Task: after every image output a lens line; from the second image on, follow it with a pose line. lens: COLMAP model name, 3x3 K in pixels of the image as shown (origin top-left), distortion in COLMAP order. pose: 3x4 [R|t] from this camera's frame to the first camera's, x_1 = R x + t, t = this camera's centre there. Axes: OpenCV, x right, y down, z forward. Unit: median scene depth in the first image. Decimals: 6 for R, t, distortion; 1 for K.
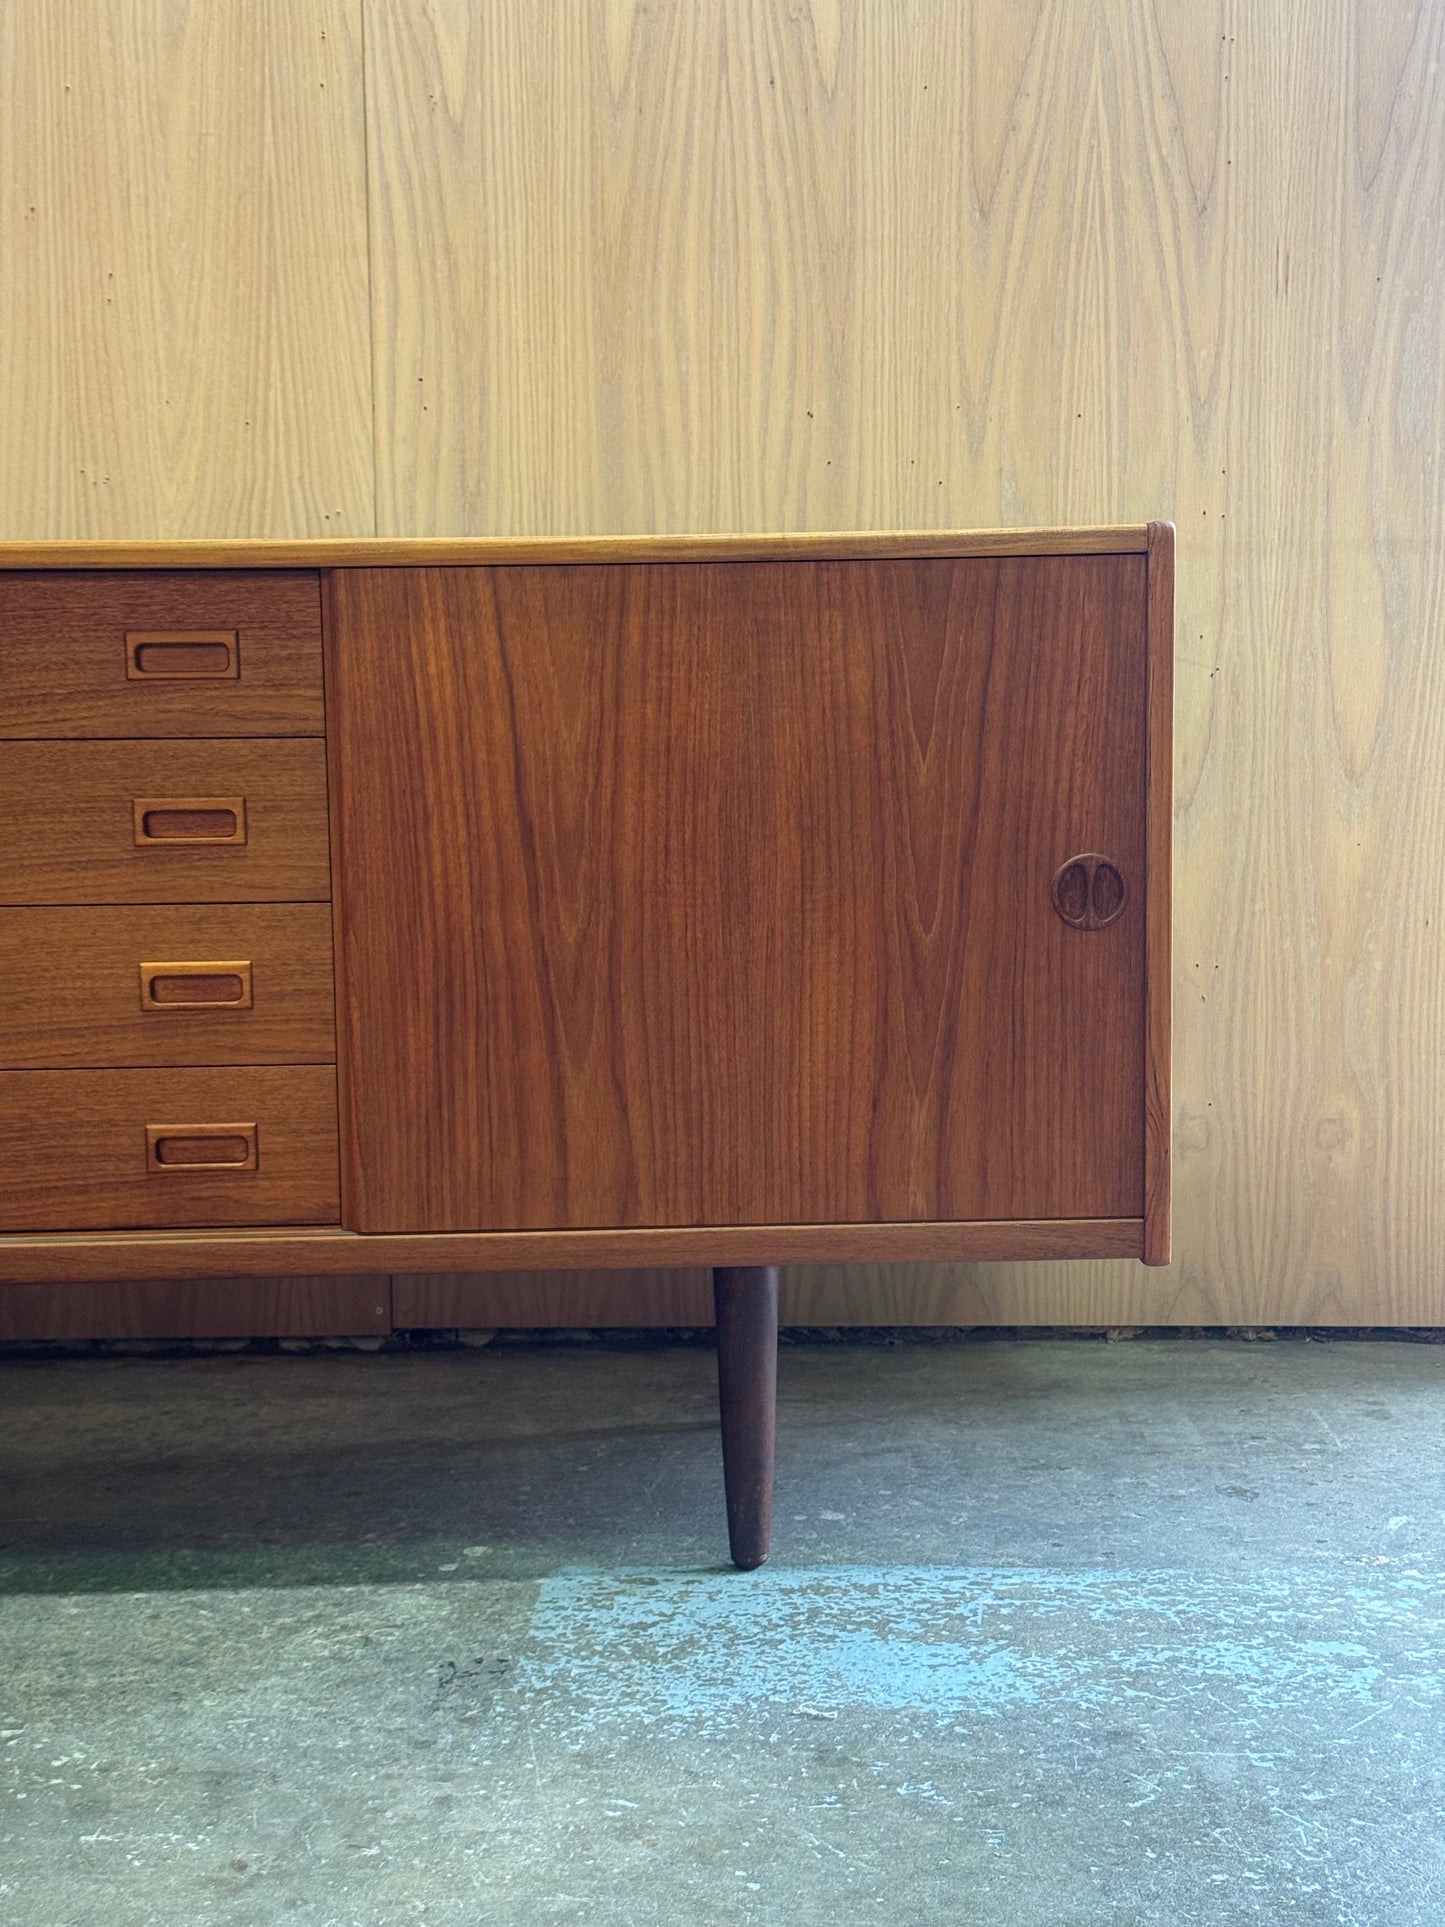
lens RADIAL K [[2682.1, 0, 728.0], [0, 2682.1, 975.6], [0, 0, 1]] dist [0.188973, -0.390808]
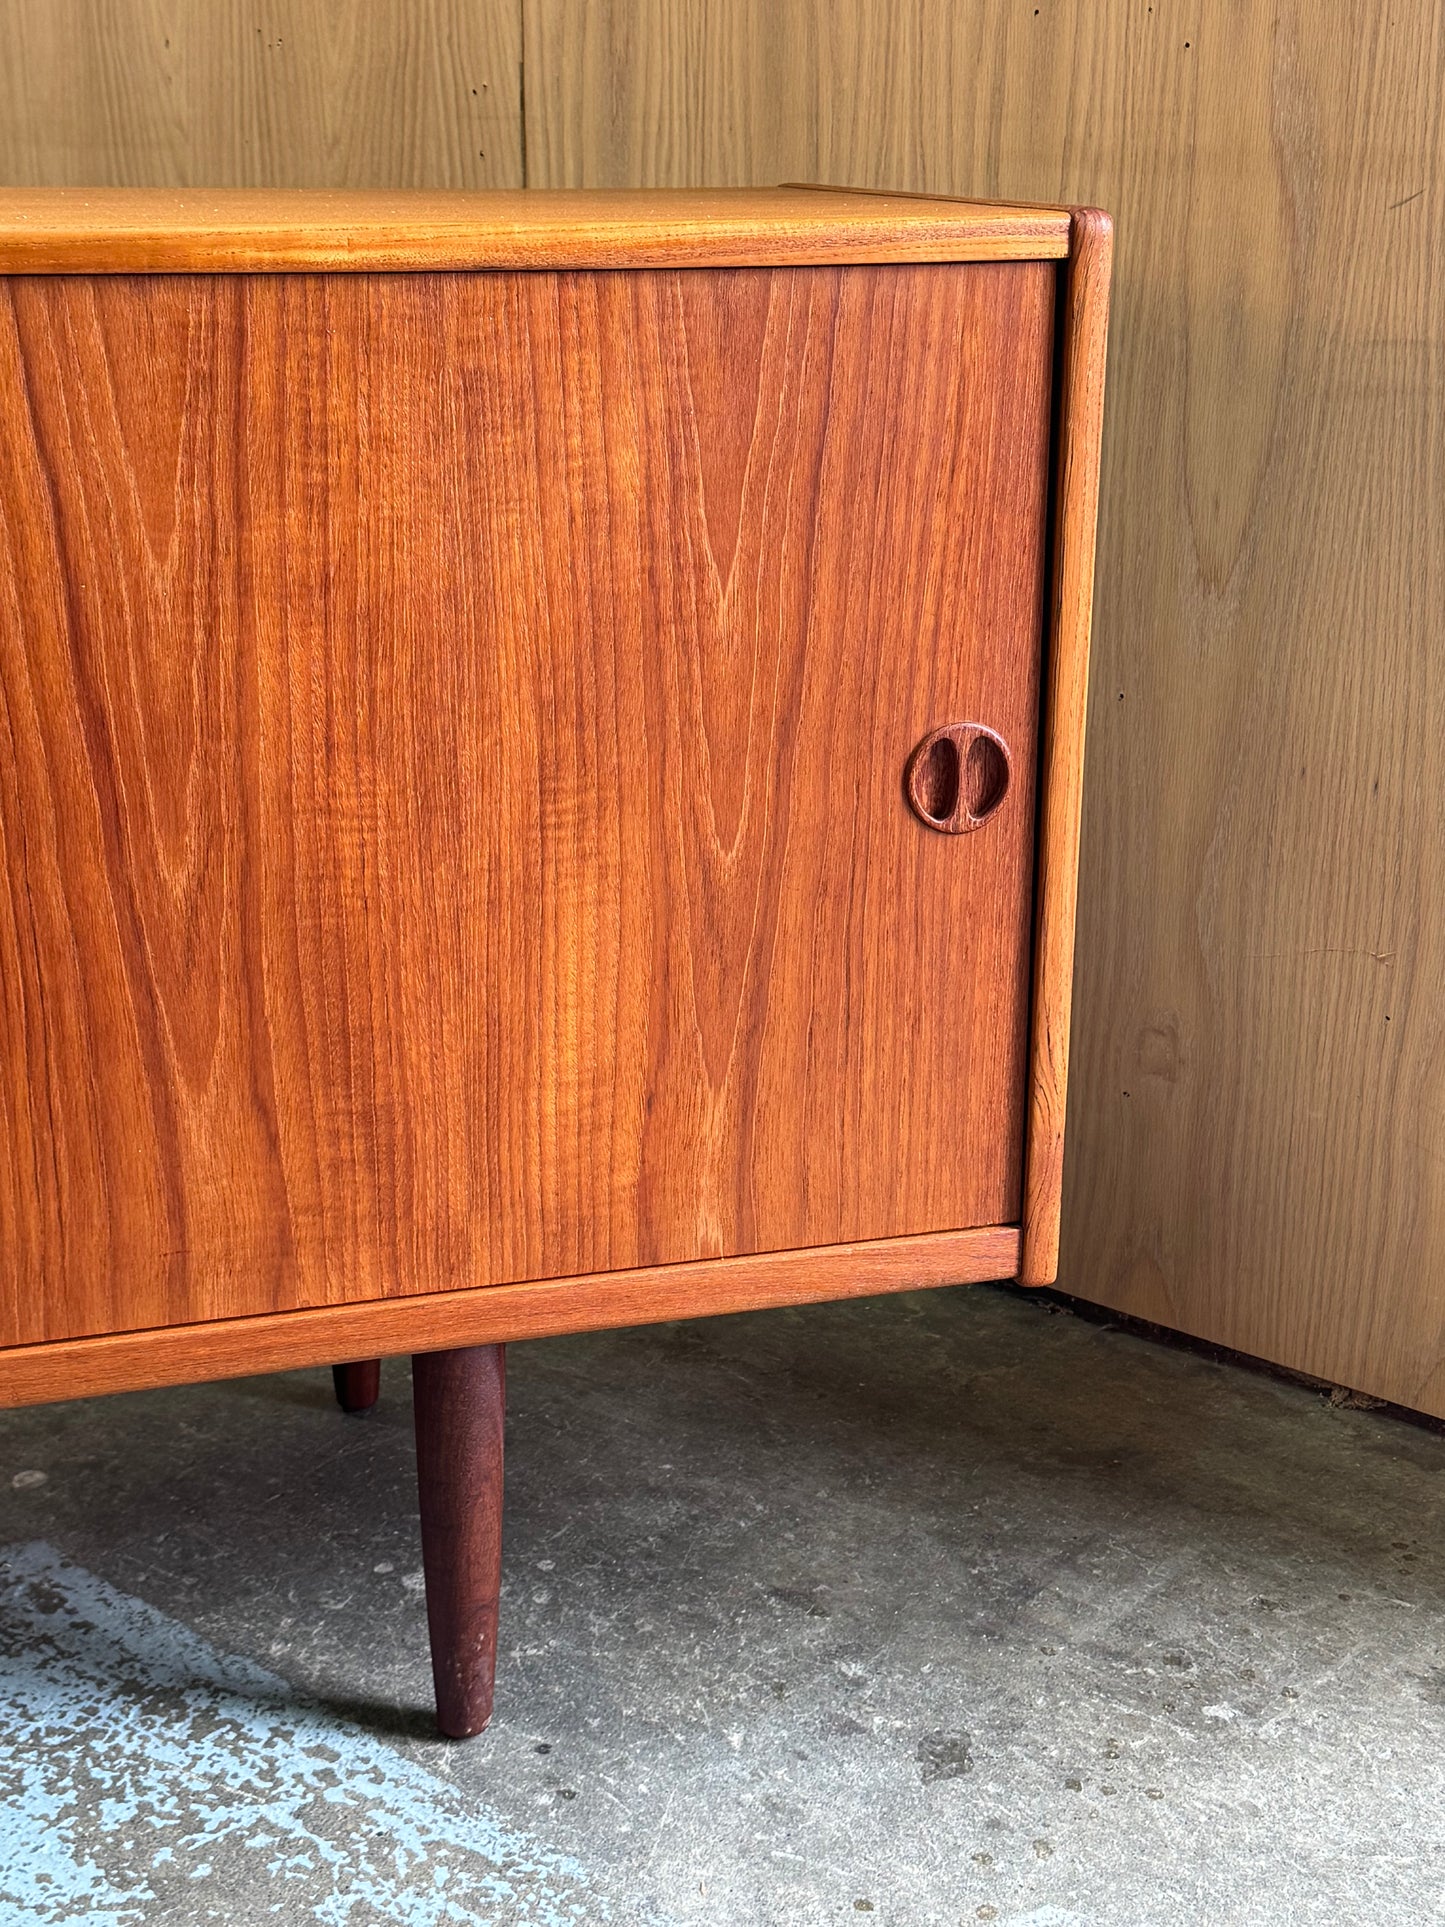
lens RADIAL K [[2682.1, 0, 728.0], [0, 2682.1, 975.6], [0, 0, 1]] dist [0.188973, -0.390808]
pose [[0.764421, 0.212332, -0.608750, 0.440973], [-0.084322, 0.969027, 0.232111, -0.116354], [0.639180, -0.126099, 0.758649, 0.446073]]
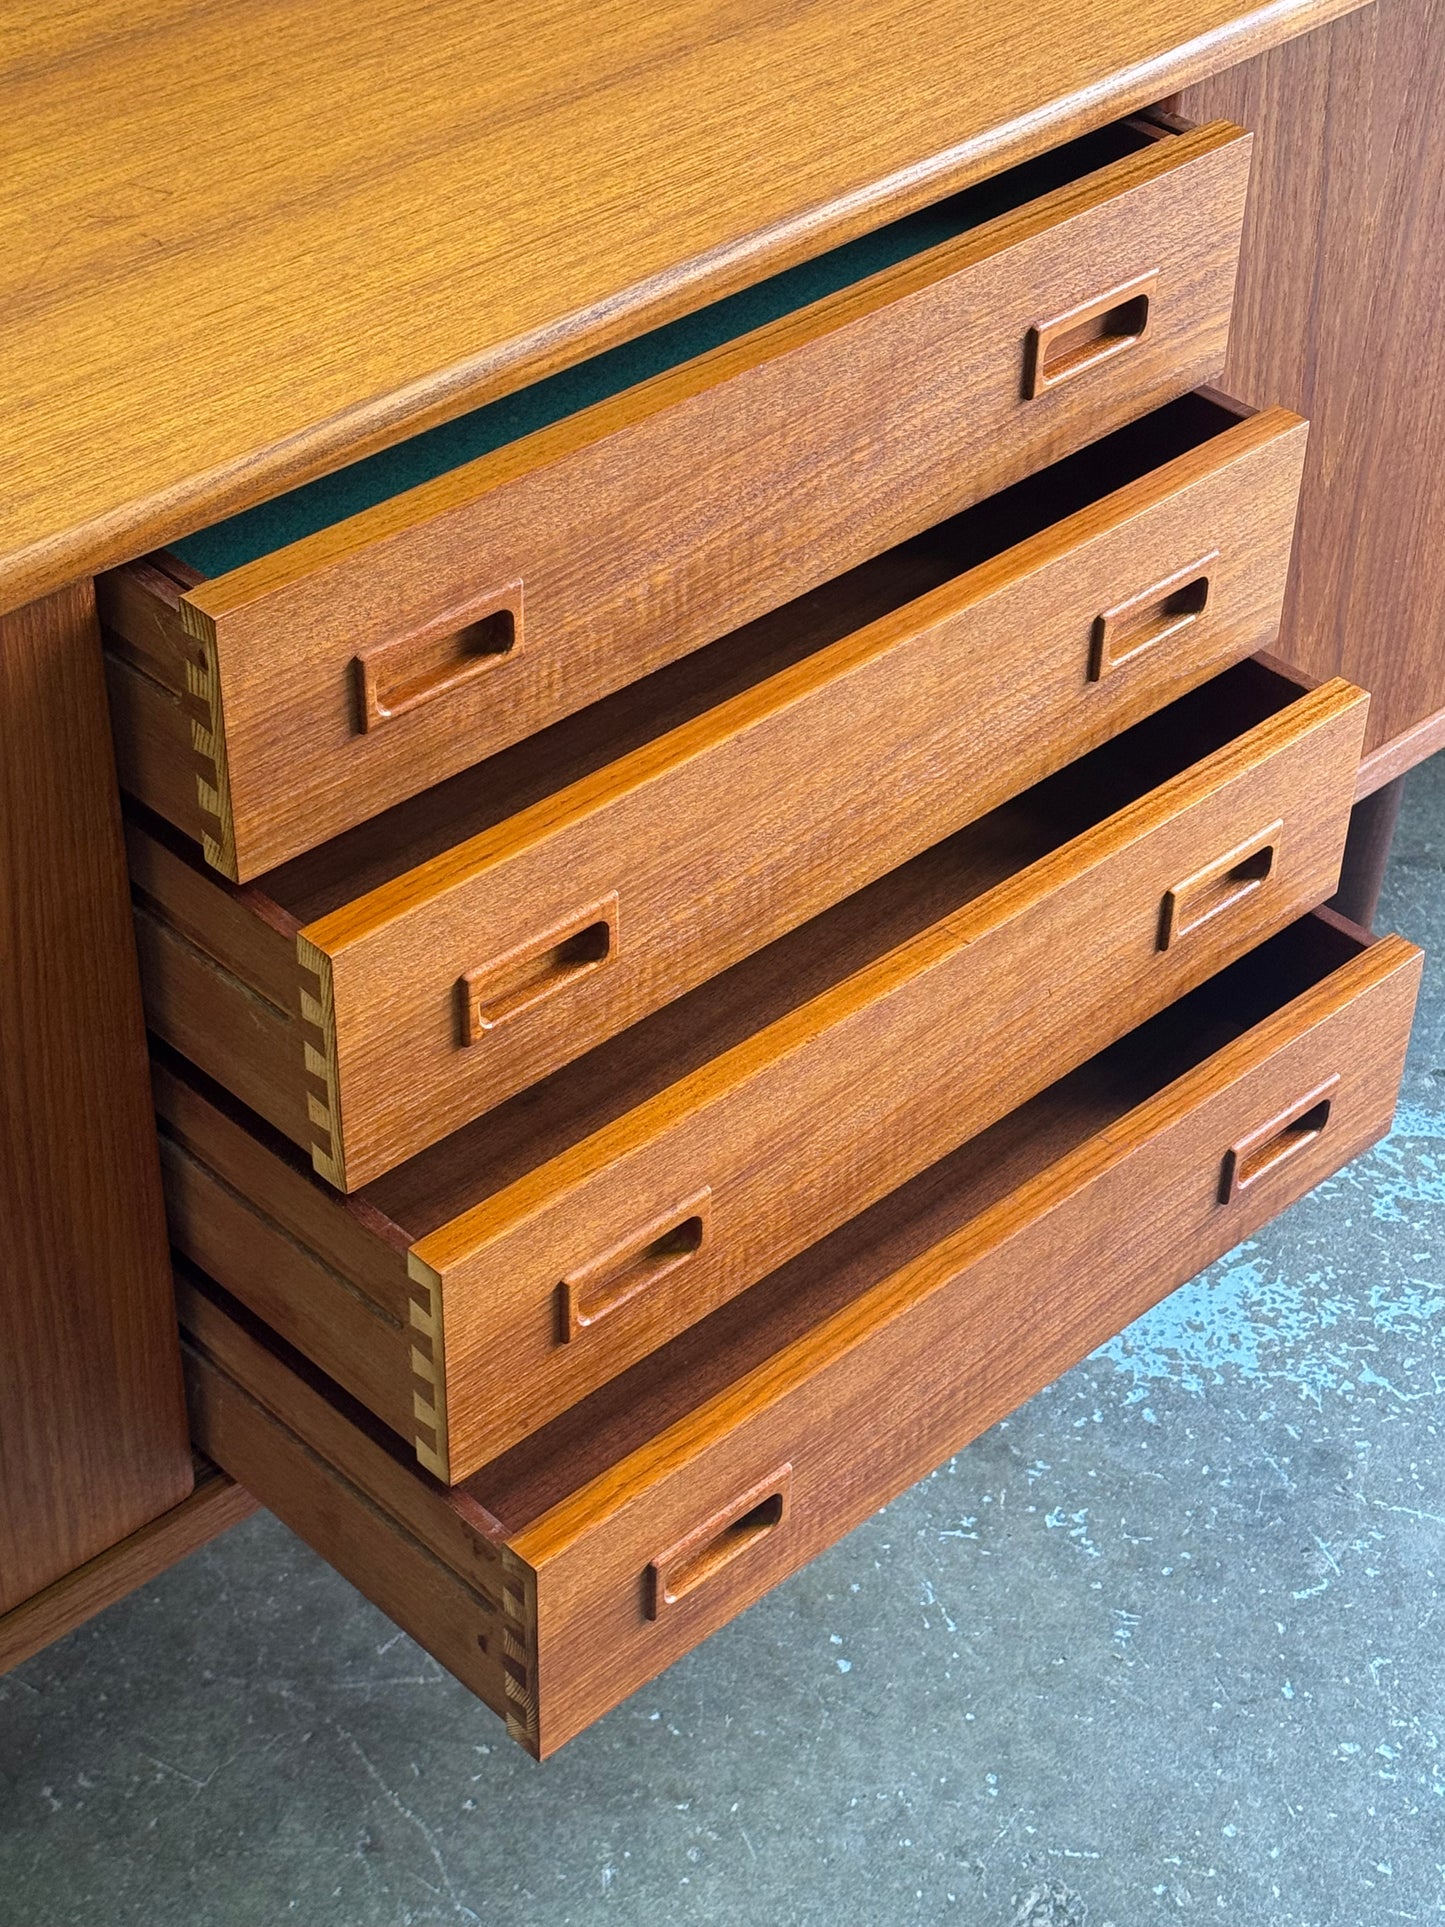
lens RADIAL K [[3365.1, 0, 731.0], [0, 3365.1, 981.2], [0, 0, 1]] dist [0.150632, -0.109380]
pose [[0.975451, 0.158696, -0.152679, 0.067734], [-0.050754, 0.836657, 0.545370, -0.300468], [0.214288, -0.524233, 0.824173, 0.093208]]
